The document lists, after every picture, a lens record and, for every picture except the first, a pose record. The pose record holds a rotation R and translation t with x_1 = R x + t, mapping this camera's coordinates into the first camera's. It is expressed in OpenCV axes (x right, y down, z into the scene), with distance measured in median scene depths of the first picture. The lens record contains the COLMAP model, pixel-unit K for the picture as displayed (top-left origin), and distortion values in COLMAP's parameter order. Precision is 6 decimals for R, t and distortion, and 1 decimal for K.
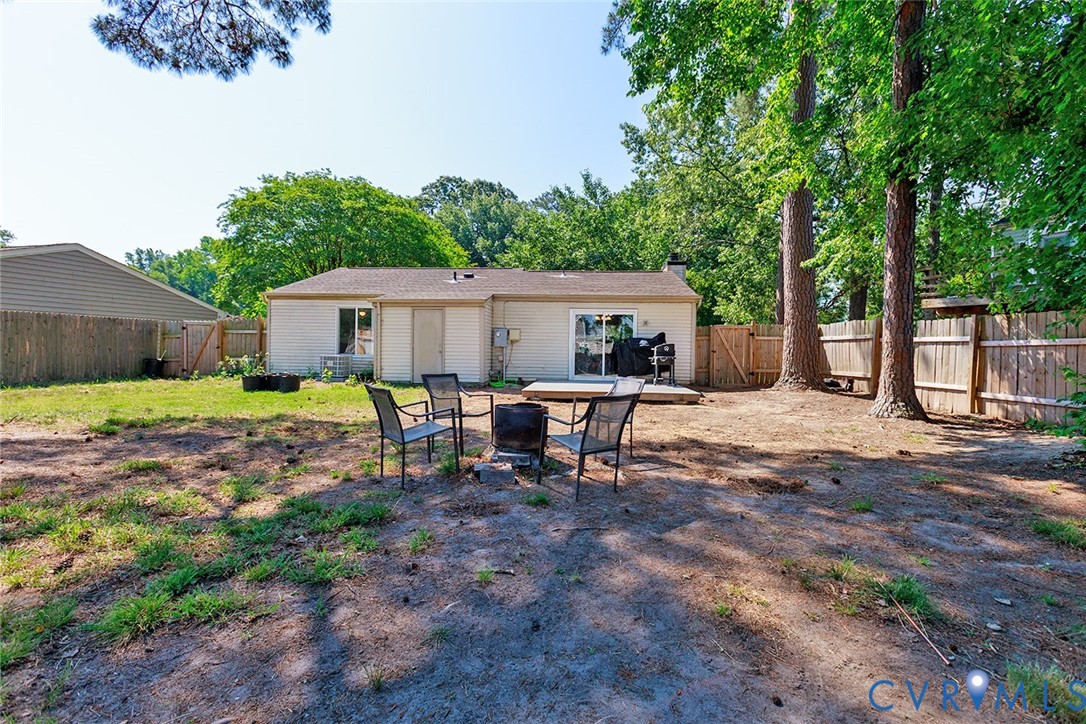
lens RADIAL K [[488.0, 0, 543.0], [0, 488.0, 362.0], [0, 0, 1]] dist [0.002470, 0.000917]
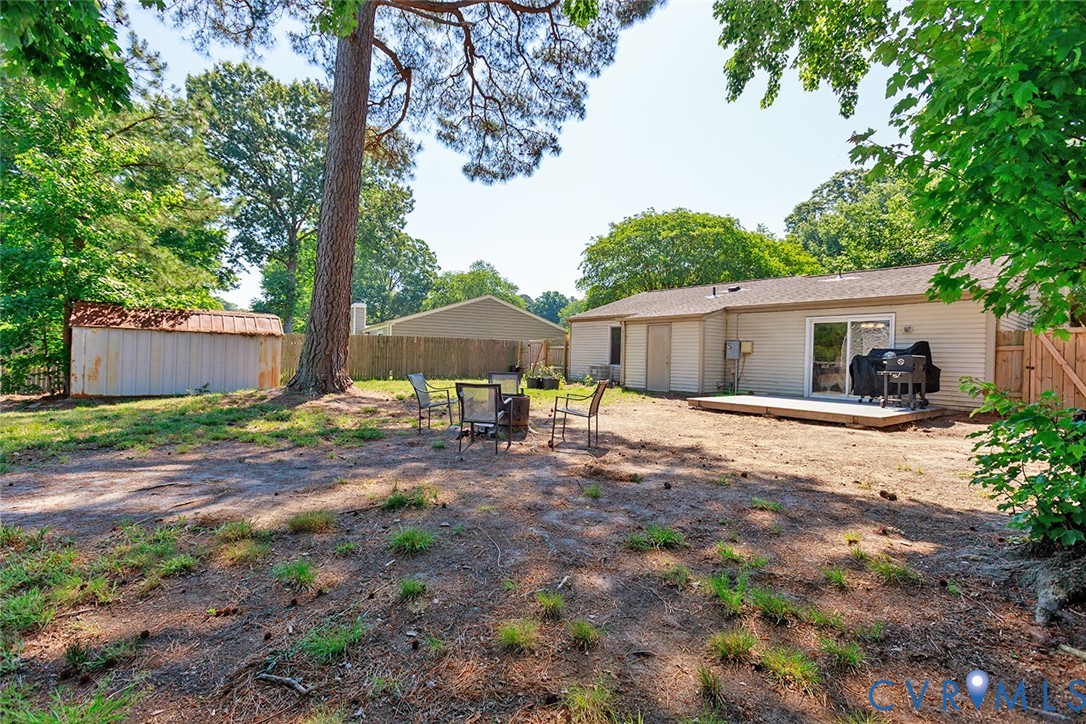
lens RADIAL K [[488.0, 0, 543.0], [0, 488.0, 362.0], [0, 0, 1]] dist [0.002470, 0.000917]
pose [[0.682395, 0.010388, -0.730910, 0.426115], [-0.034394, 0.999248, -0.017909, 0.006291], [0.730174, 0.037360, 0.682239, 0.044020]]
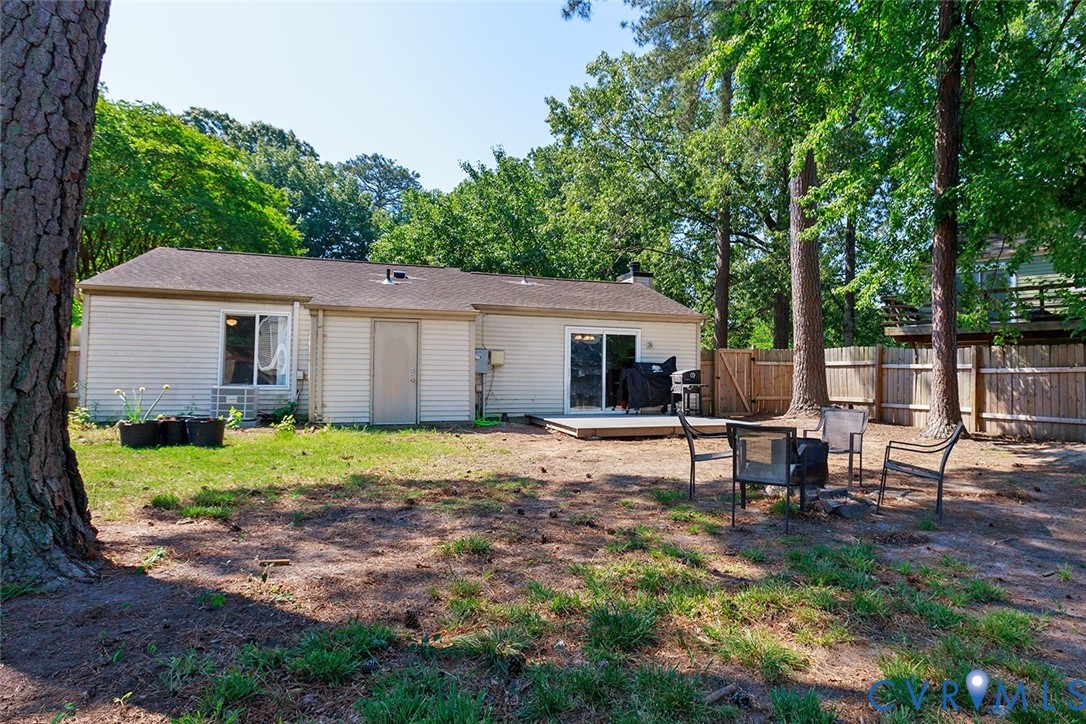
lens RADIAL K [[641.4, 0, 611.0], [0, 641.4, 366.2], [0, 0, 1]] dist [-0.001861, 0.000305]
pose [[0.900627, 0.001669, 0.434589, -0.380439], [0.013480, 0.999404, -0.031773, -0.008428], [-0.434383, 0.034474, 0.900068, 0.012011]]
